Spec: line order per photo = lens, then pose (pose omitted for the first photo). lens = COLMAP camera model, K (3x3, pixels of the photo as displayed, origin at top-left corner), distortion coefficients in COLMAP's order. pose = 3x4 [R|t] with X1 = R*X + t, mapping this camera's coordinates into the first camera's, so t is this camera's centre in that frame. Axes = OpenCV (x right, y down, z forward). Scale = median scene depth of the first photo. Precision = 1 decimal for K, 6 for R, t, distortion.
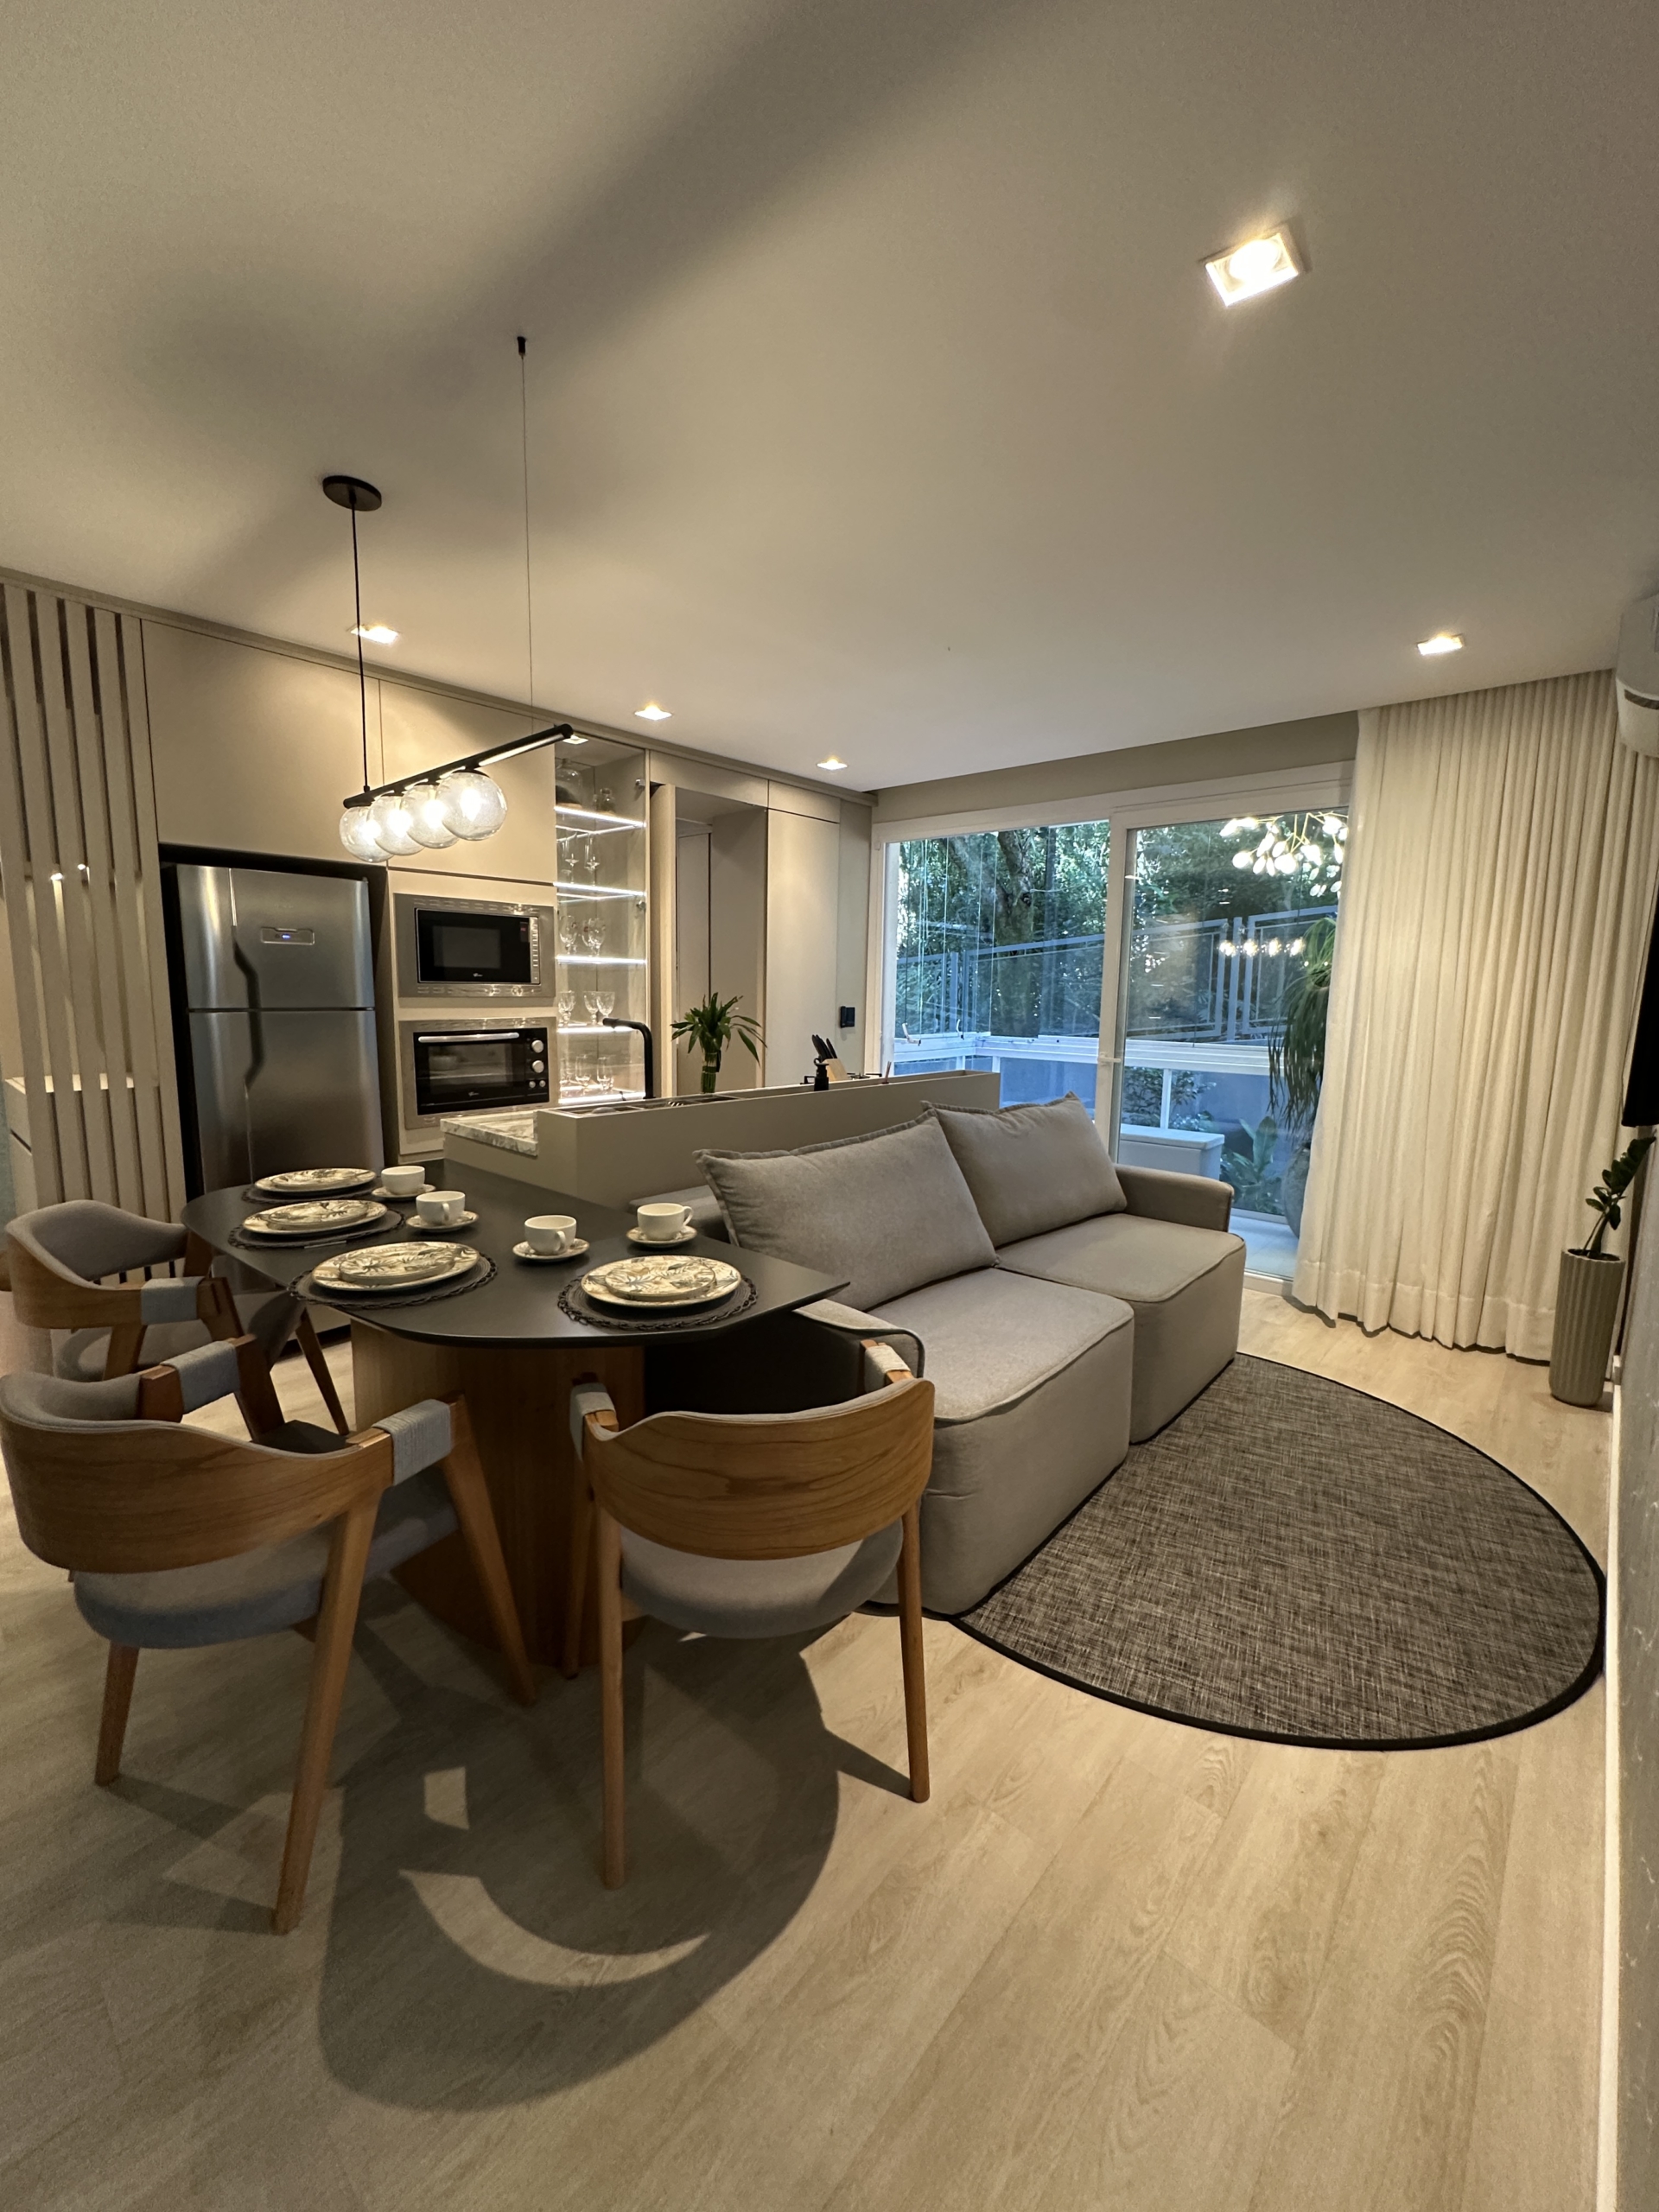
lens RADIAL K [[883.7, 0, 823.7], [0, 883.7, 1108.2], [0, 0, 1]] dist [-0.002879, 0.001460]
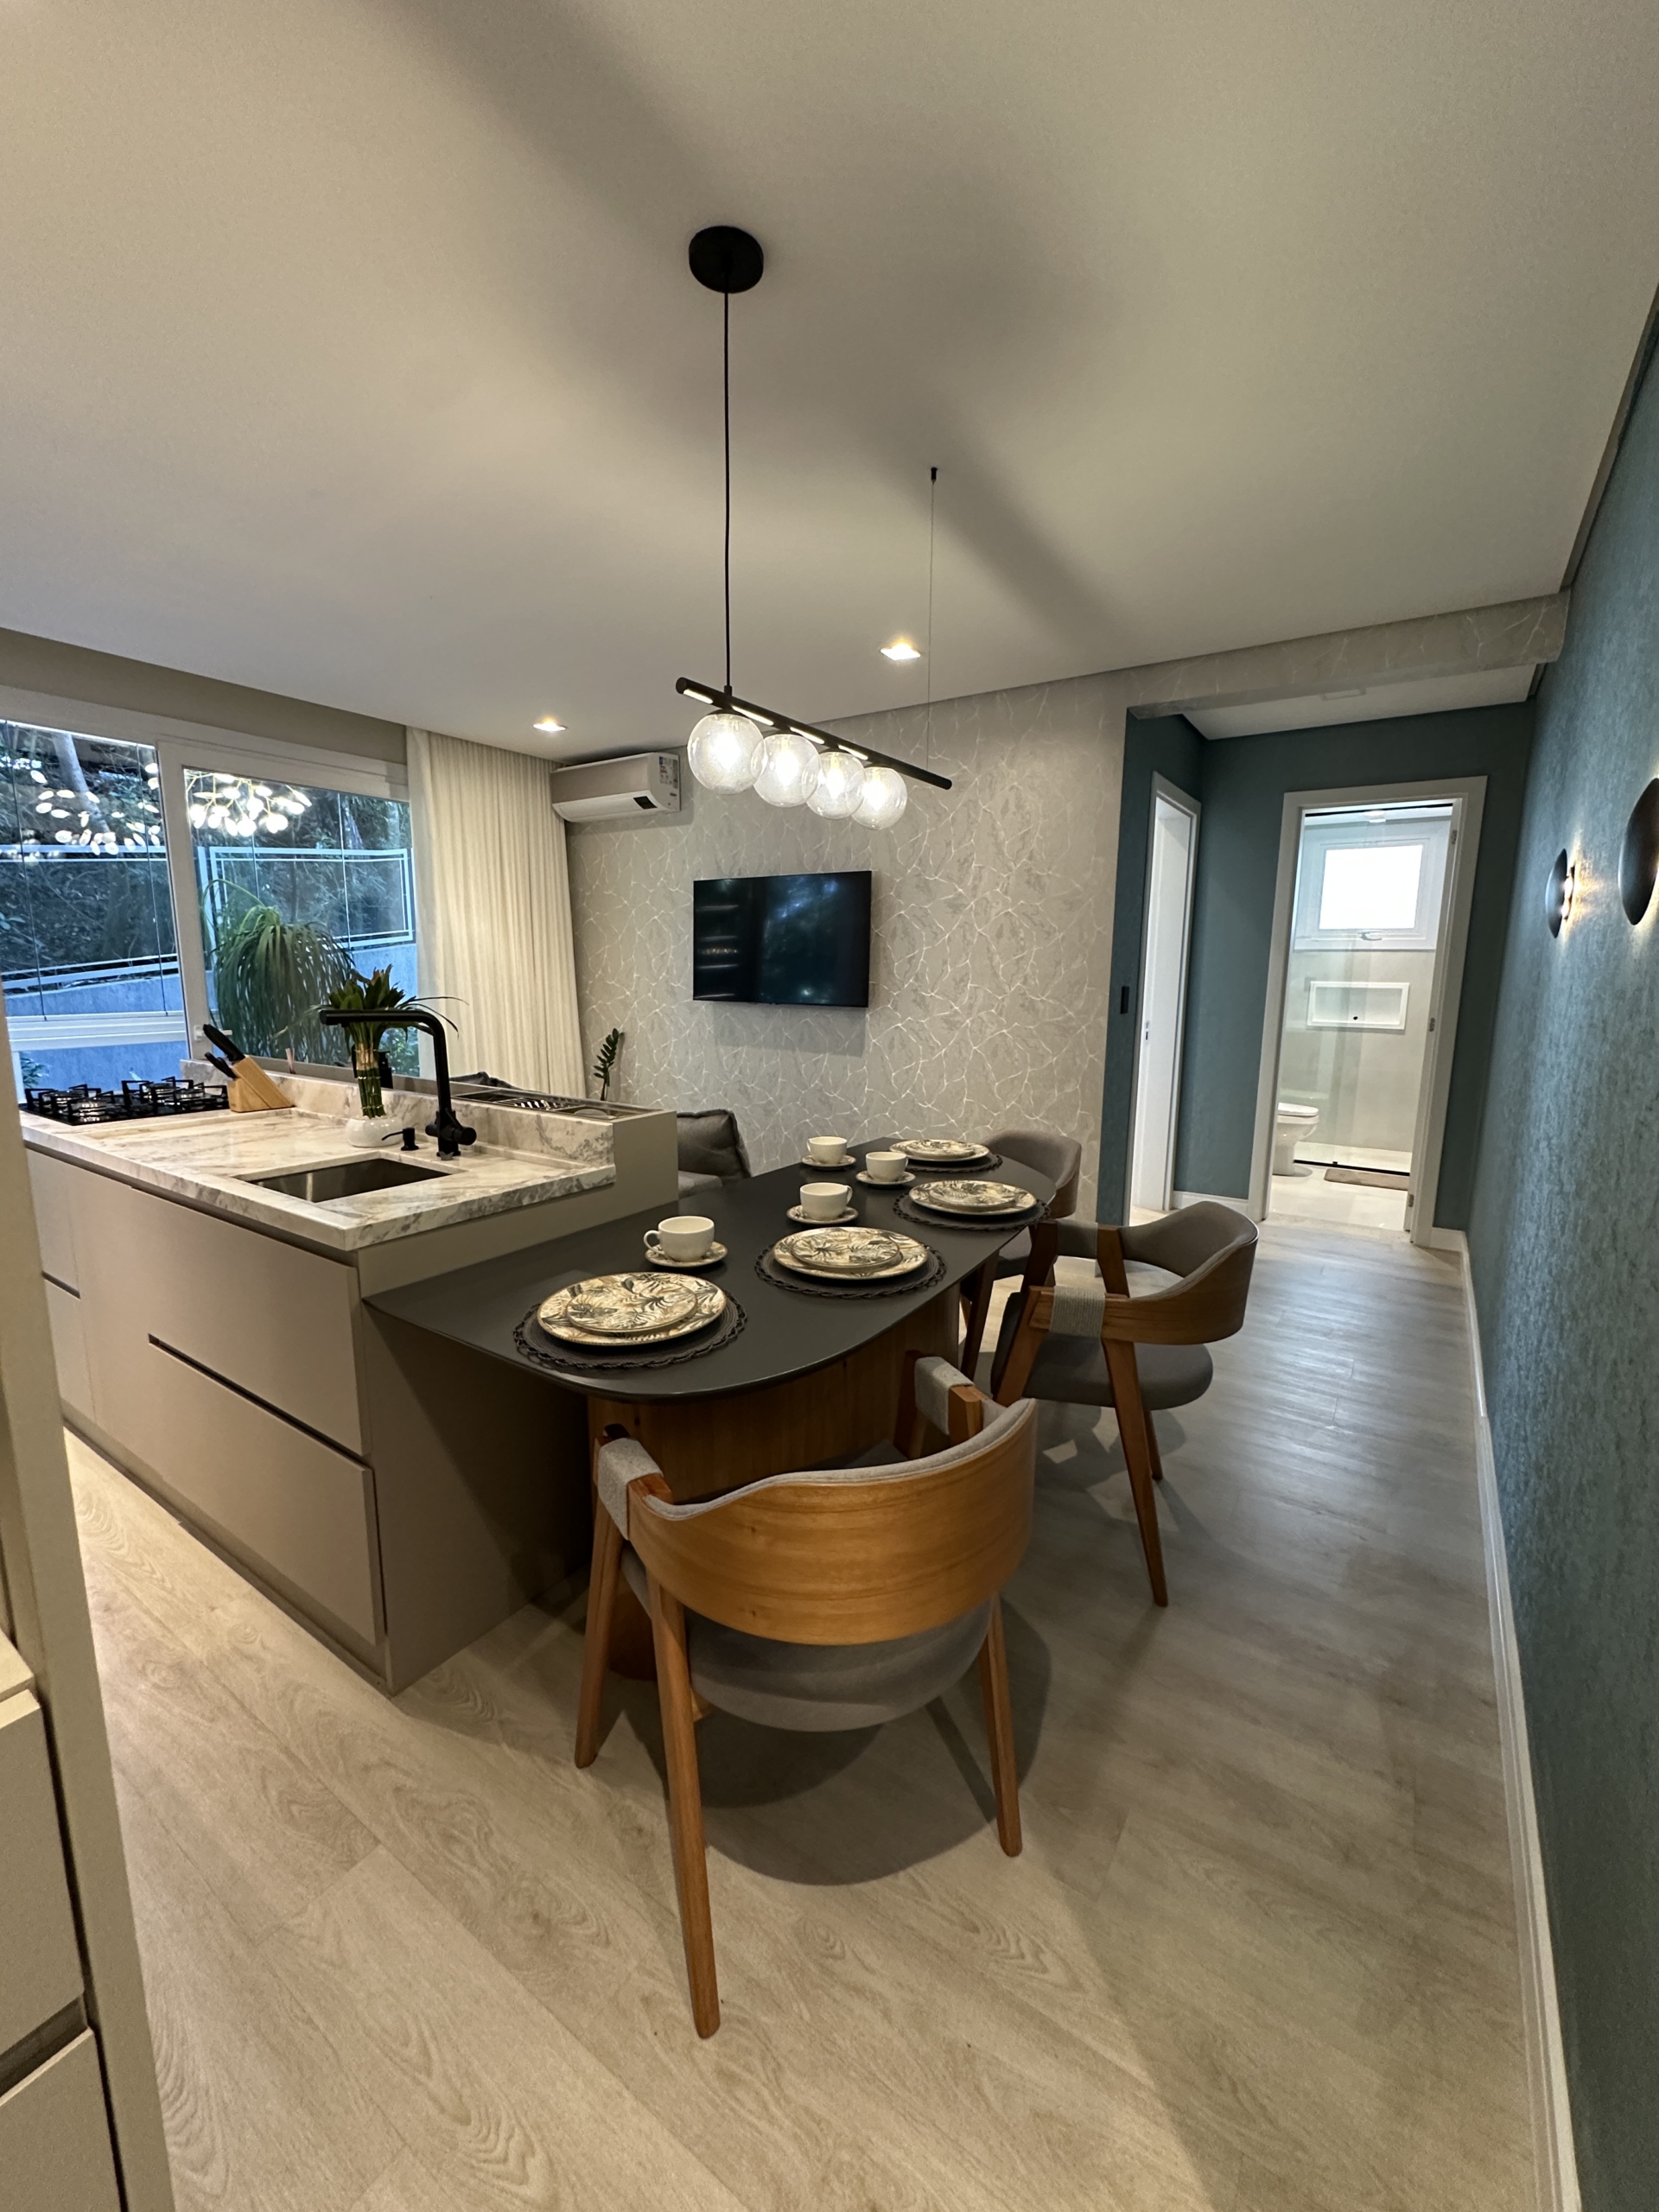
lens RADIAL K [[883.7, 0, 834.2], [0, 883.7, 1111.2], [0, 0, 1]] dist [-0.002879, 0.001460]
pose [[-0.142281, -0.180679, 0.973196, -1.118741], [0.122202, 0.972471, 0.198411, -0.138828], [-0.982254, 0.147157, -0.116285, 0.907991]]
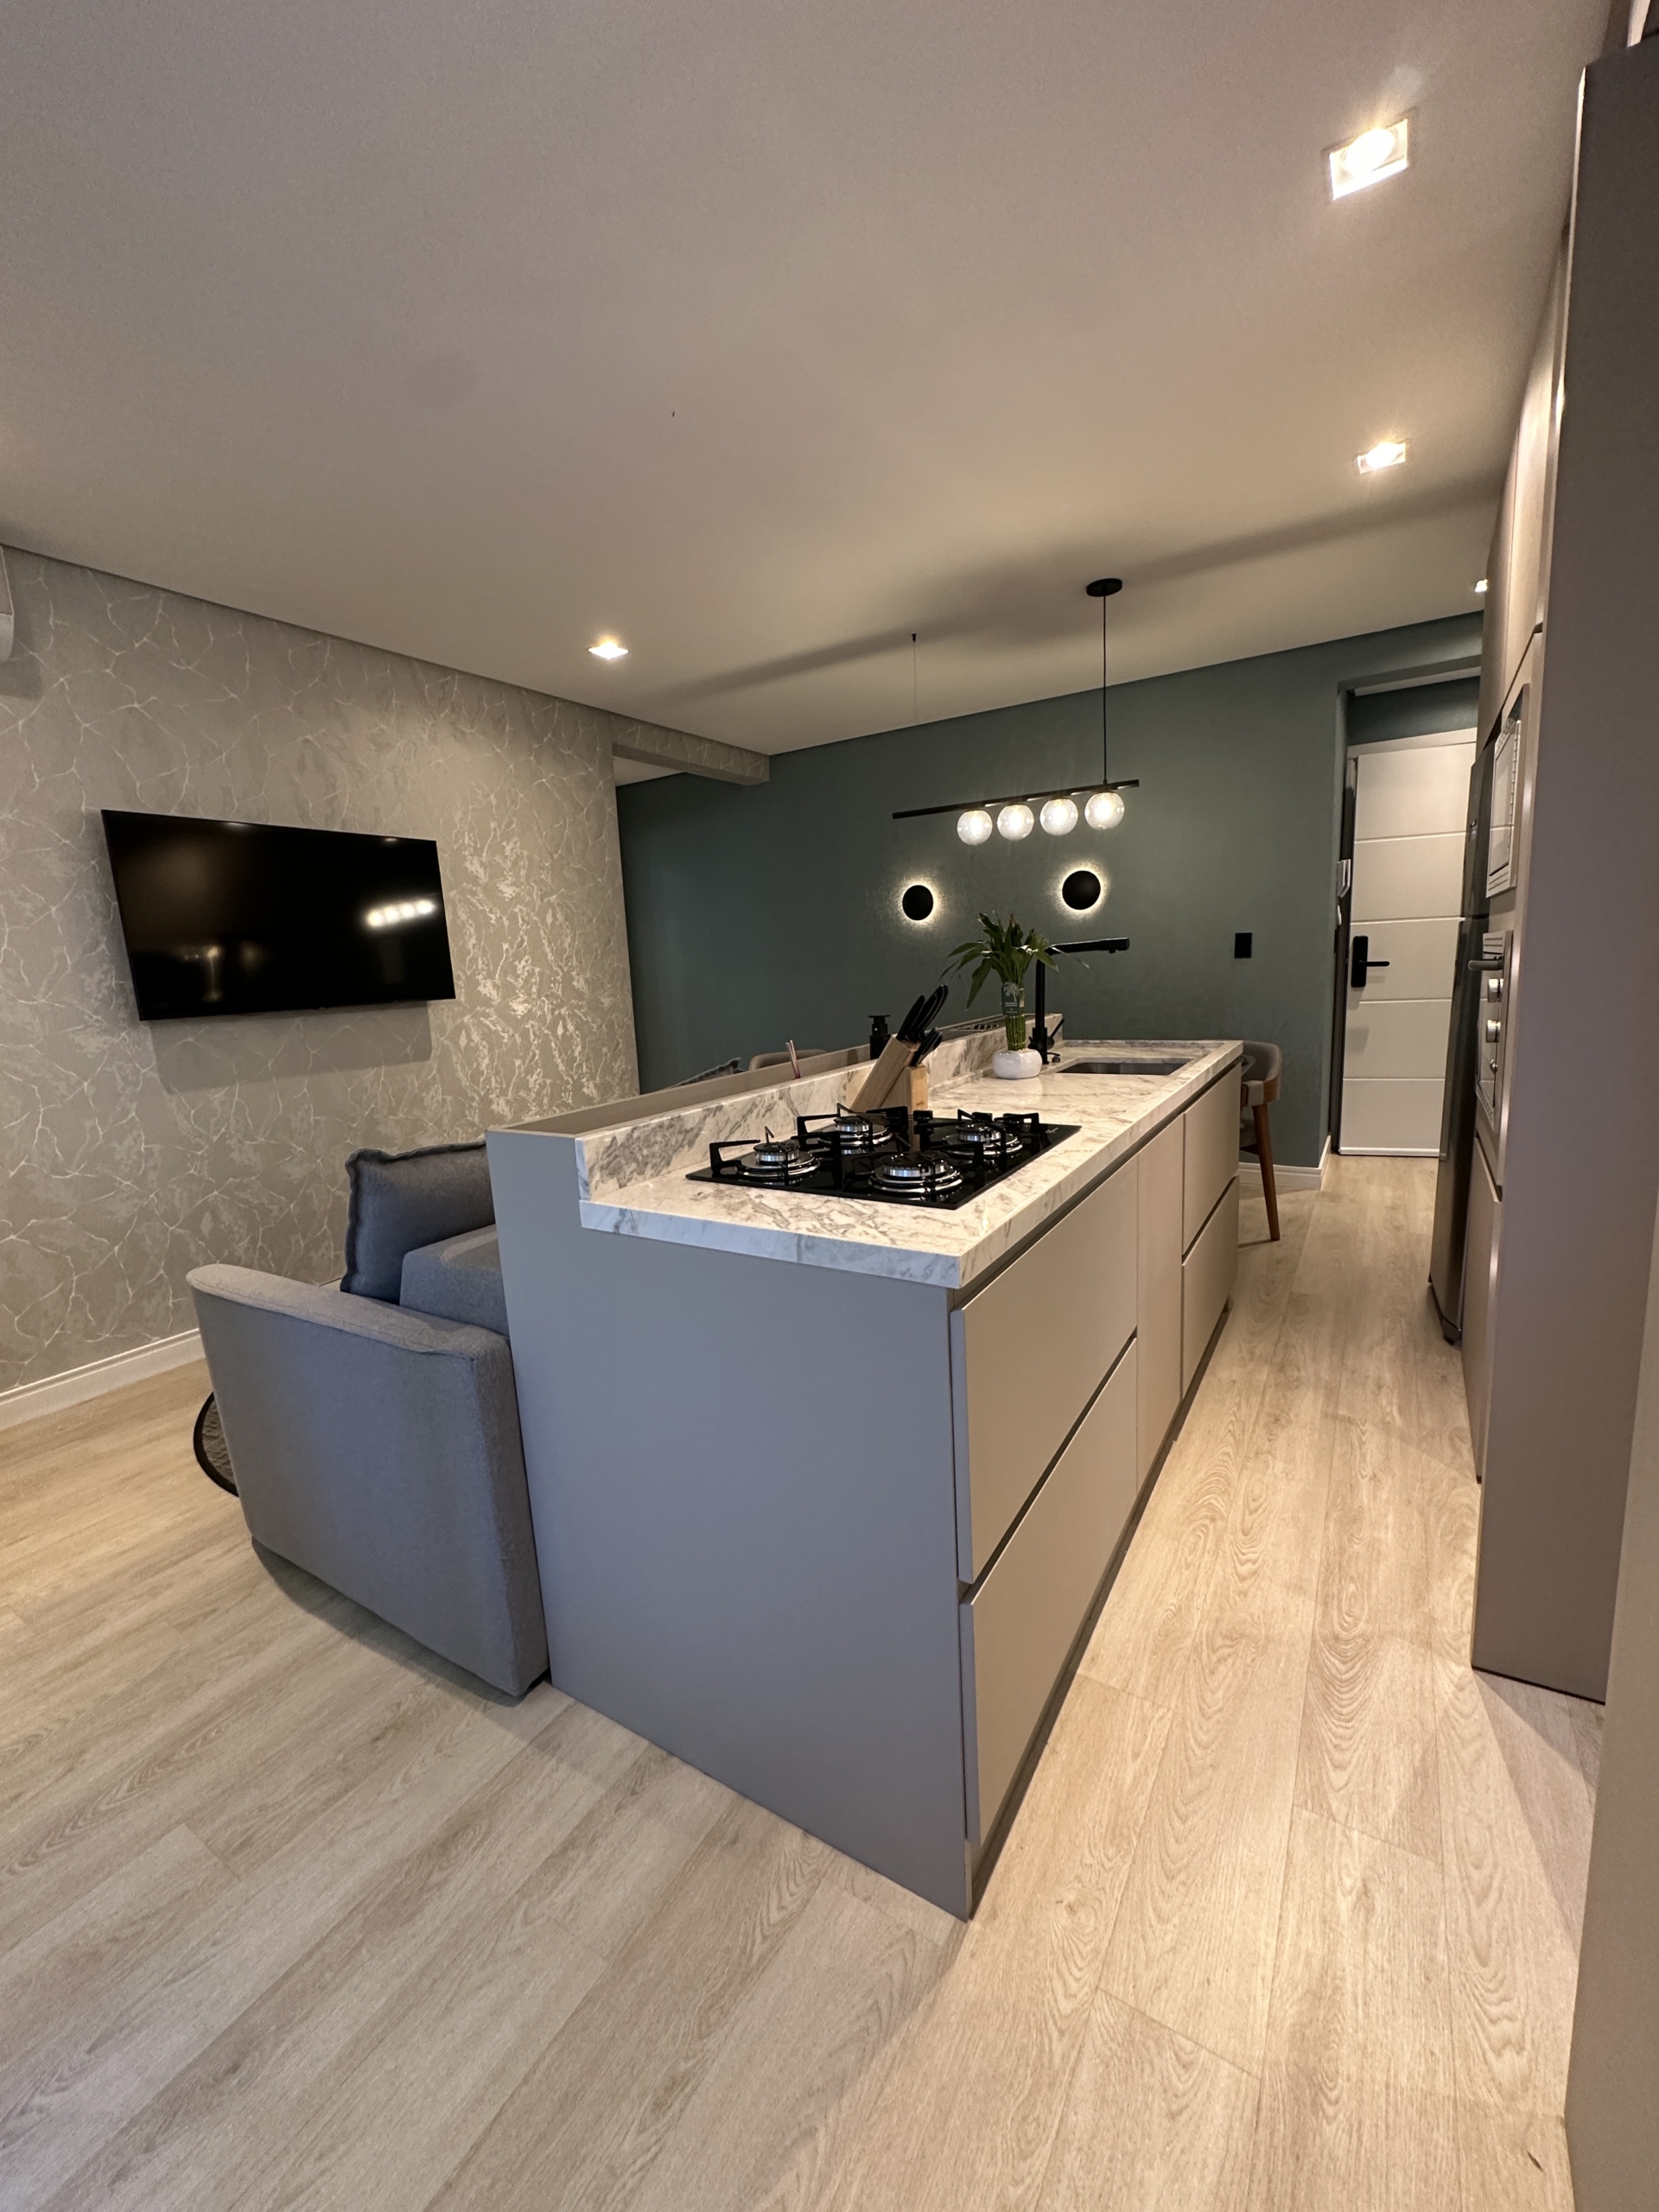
lens RADIAL K [[883.7, 0, 828.4], [0, 883.7, 1105.9], [0, 0, 1]] dist [-0.002879, 0.001460]
pose [[-0.984707, 0.061797, -0.162891, 0.198916], [0.010938, 0.955062, 0.296205, -0.246596], [0.173876, 0.289893, -0.941132, 2.167333]]
